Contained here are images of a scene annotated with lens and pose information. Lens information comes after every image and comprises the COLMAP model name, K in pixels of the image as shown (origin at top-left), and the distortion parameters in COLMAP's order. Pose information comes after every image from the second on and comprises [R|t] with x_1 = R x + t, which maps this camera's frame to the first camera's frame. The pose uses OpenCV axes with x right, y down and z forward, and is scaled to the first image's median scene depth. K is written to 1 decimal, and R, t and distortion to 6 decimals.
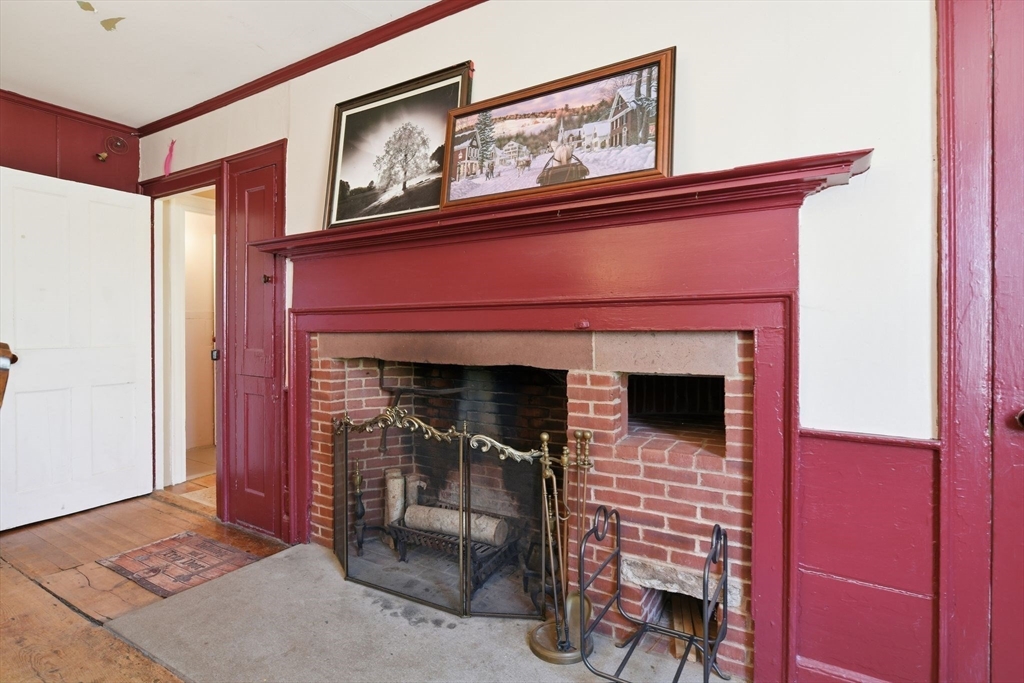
lens RADIAL K [[515.0, 0, 512.7], [0, 515.0, 333.6], [0, 0, 1]] dist [-0.010845, 0.005517]
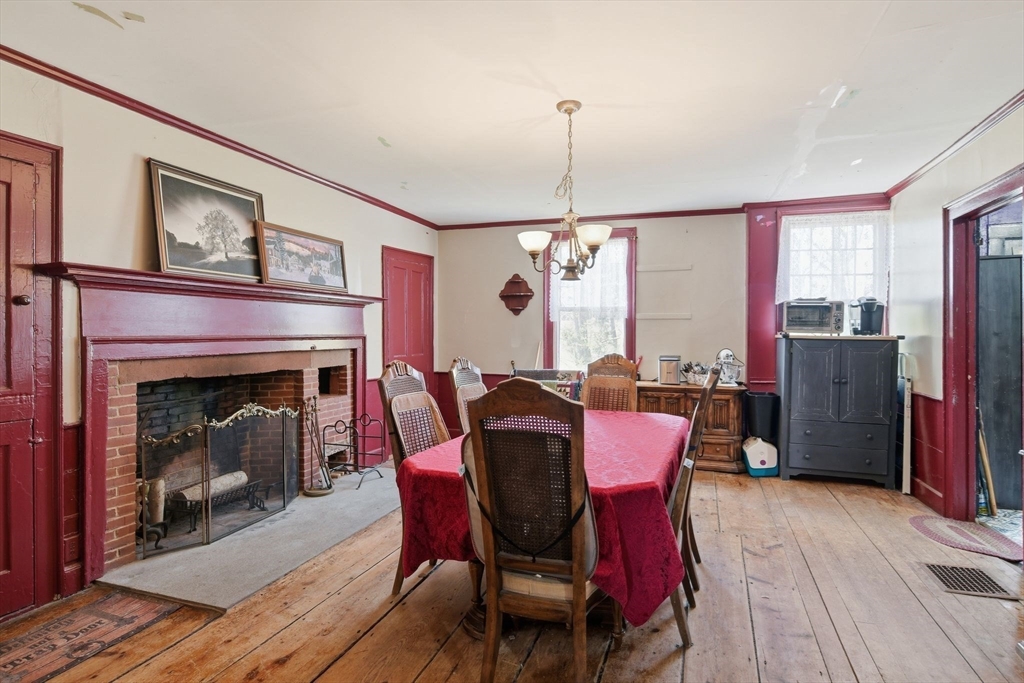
lens RADIAL K [[515.0, 0, 513.4], [0, 515.0, 339.4], [0, 0, 1]] dist [-0.010845, 0.005517]
pose [[-0.200502, -0.009455, 0.979648, -1.975711], [0.007604, 0.999908, 0.011207, -0.064498], [-0.979664, 0.009696, -0.200412, 0.545700]]
